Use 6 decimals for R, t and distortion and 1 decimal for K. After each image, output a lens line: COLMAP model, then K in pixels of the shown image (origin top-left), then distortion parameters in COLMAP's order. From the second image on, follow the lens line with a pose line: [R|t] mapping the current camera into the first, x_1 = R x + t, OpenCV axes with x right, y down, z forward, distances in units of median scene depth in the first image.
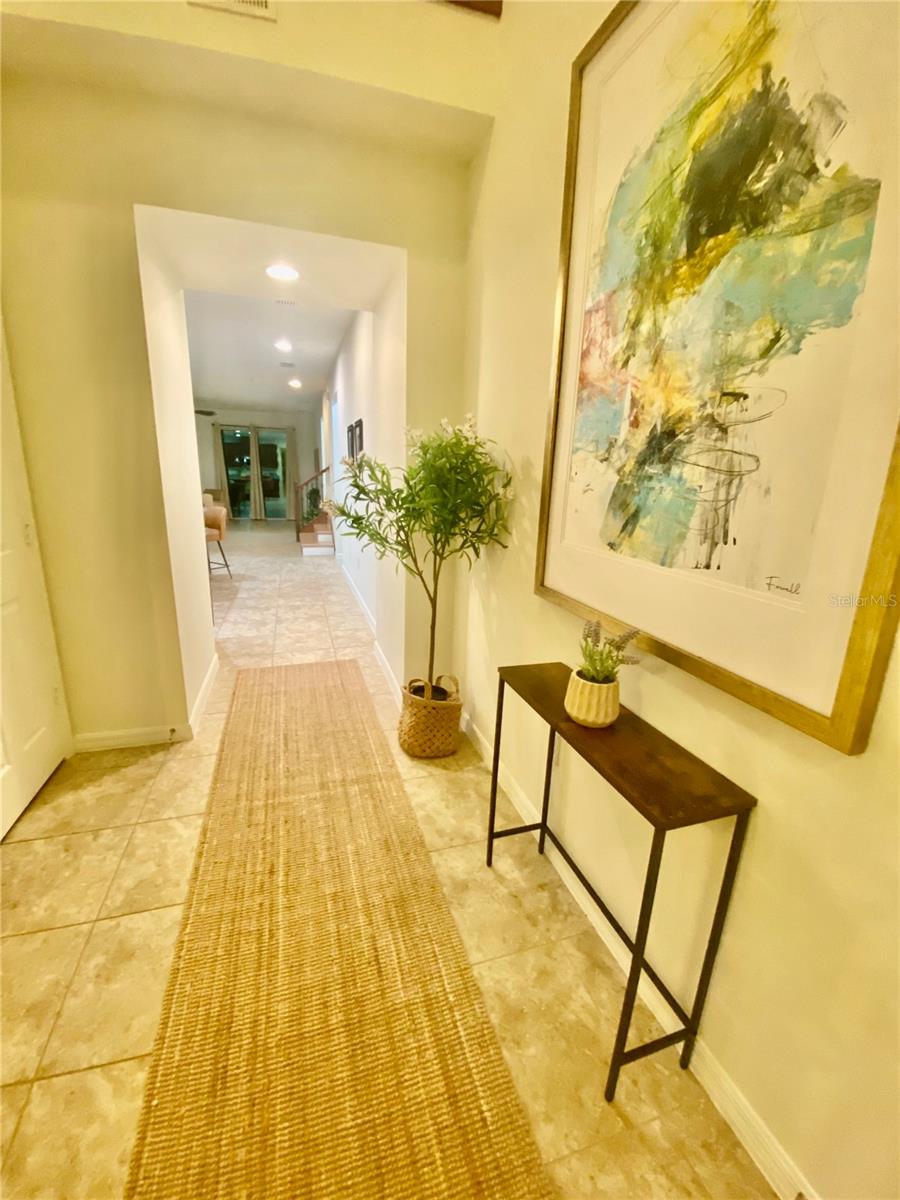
lens RADIAL K [[480.8, 0, 448.9], [0, 480.8, 592.9], [0, 0, 1]] dist [0.023229, -0.022414]
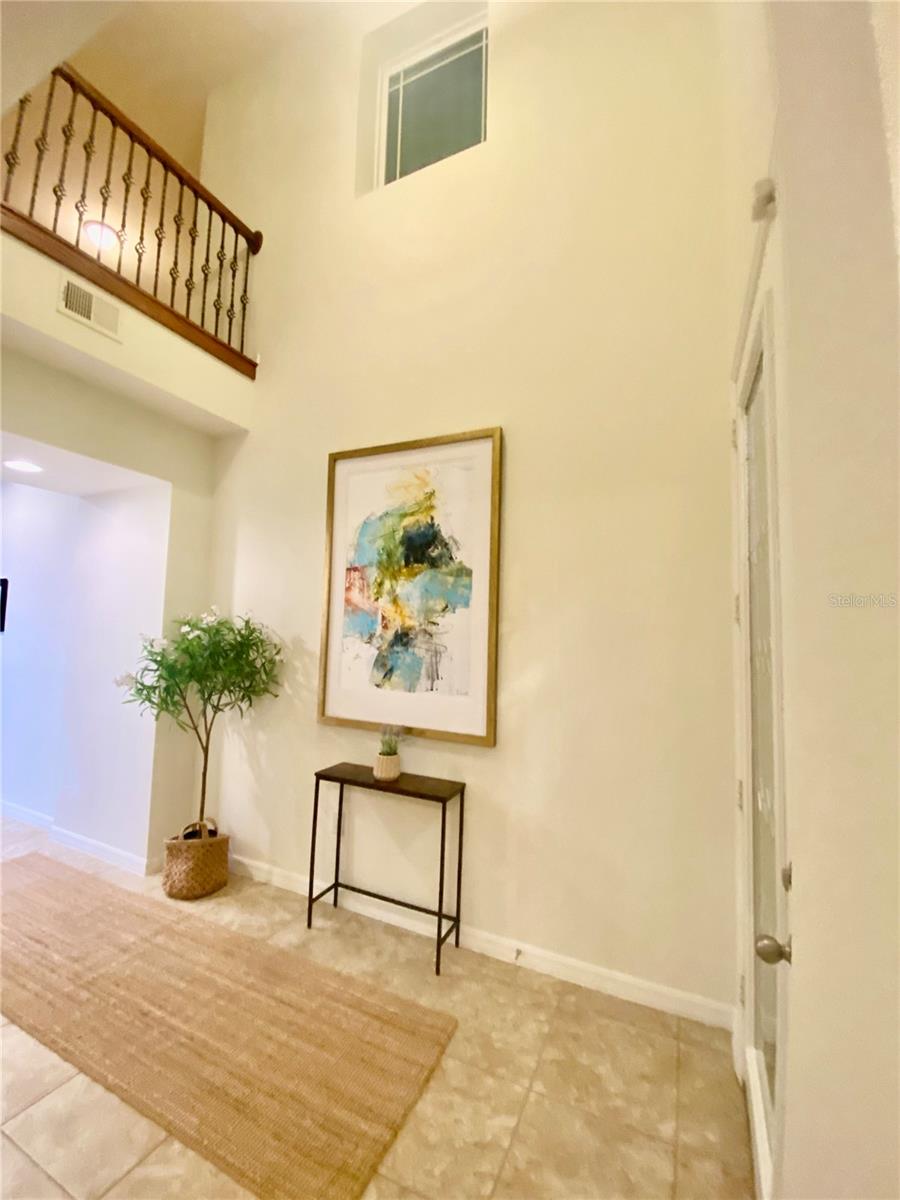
lens RADIAL K [[480.8, 0, 448.9], [0, 480.8, 592.9], [0, 0, 1]] dist [0.023229, -0.022414]
pose [[0.675812, 0.044819, 0.735710, -1.019833], [0.170783, 0.961464, -0.215451, 0.011019], [-0.717016, 0.271251, 0.642115, -0.625366]]
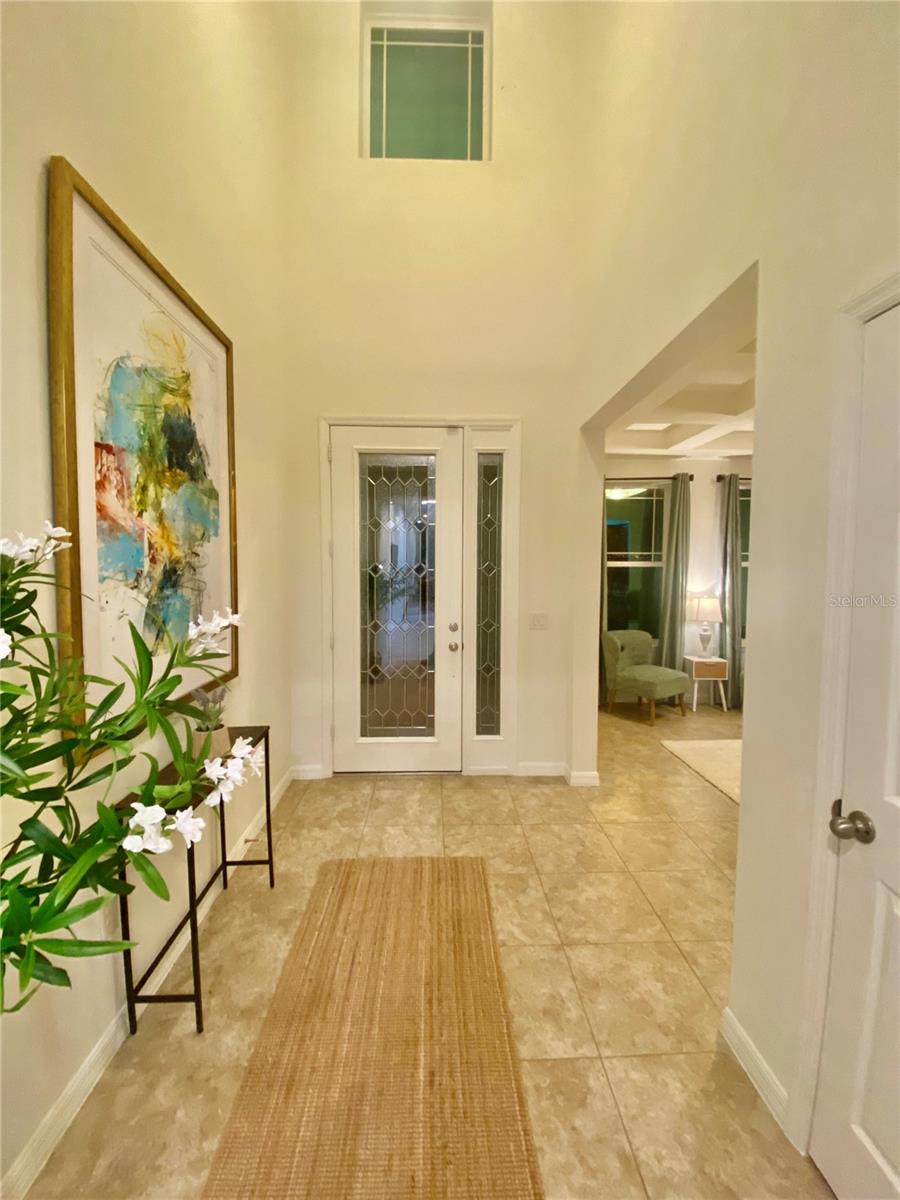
lens RADIAL K [[480.8, 0, 448.9], [0, 480.8, 592.9], [0, 0, 1]] dist [0.023229, -0.022414]
pose [[-0.961859, -0.052942, 0.268374, -0.787201], [0.030547, 0.954168, 0.297710, -0.651115], [-0.271836, 0.294553, -0.916157, 2.070731]]
